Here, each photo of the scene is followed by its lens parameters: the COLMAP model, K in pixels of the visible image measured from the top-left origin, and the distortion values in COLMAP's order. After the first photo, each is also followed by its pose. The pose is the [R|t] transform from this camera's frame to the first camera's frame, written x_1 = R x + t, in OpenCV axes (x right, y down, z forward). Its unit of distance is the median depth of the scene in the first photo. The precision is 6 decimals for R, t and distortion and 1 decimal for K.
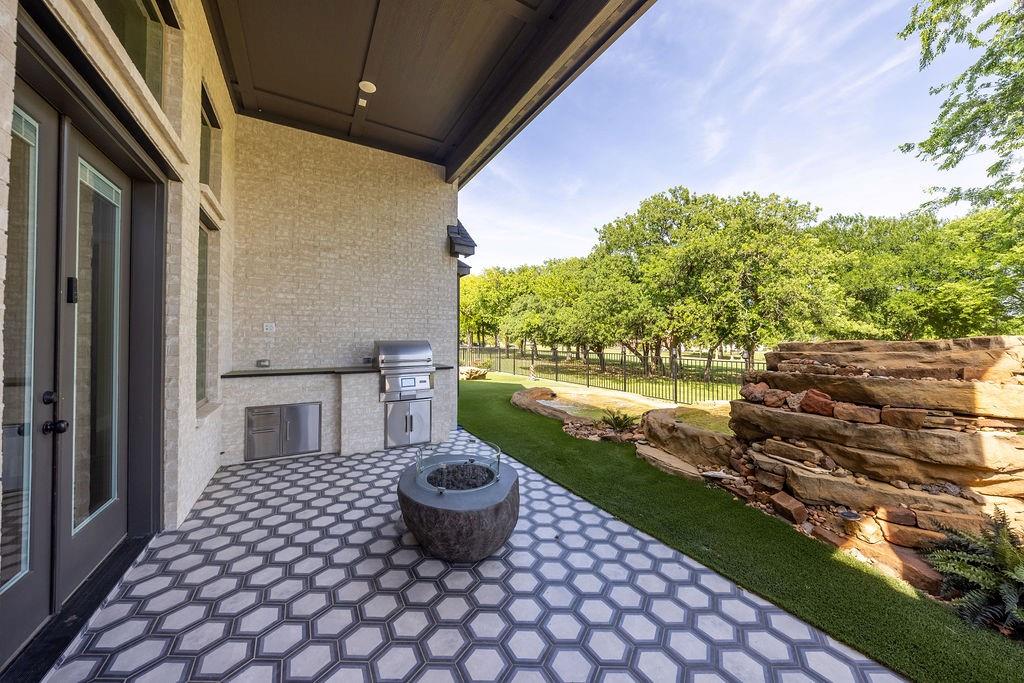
lens RADIAL K [[352.6, 0, 510.9], [0, 352.6, 337.3], [0, 0, 1]] dist [-0.001400, -0.000034]
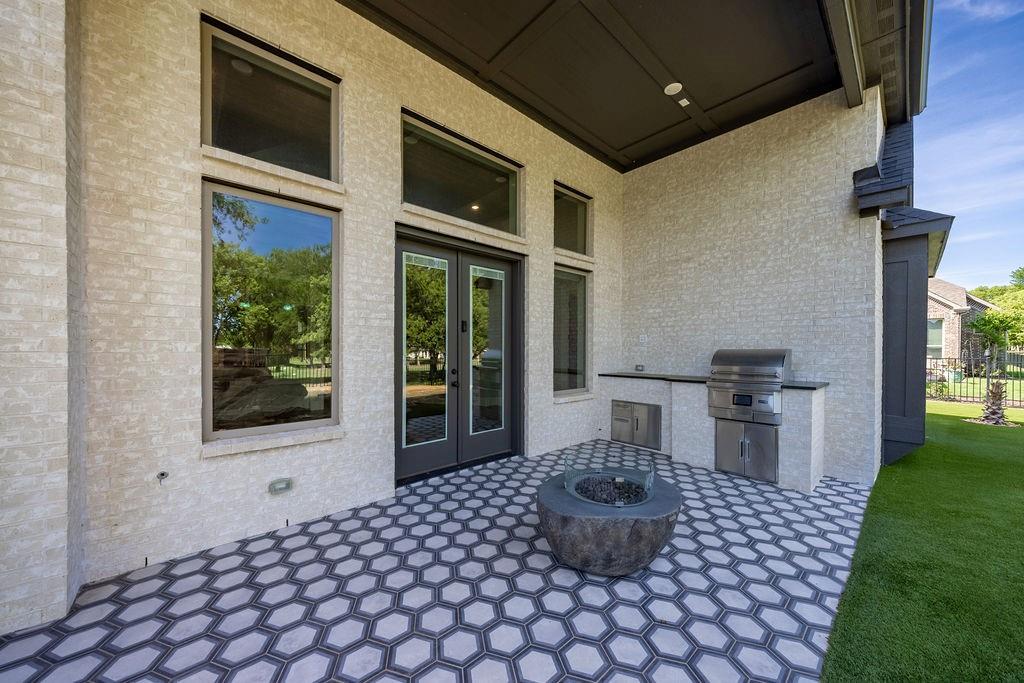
lens RADIAL K [[366.6, 0, 522.9], [0, 366.6, 351.2], [0, 0, 1]] dist [0.015473, -0.000096]
pose [[0.232215, 0.002194, -0.972662, 0.443936], [0.004967, 0.999982, 0.003441, 0.009866], [0.972652, -0.005631, 0.232200, 0.312591]]
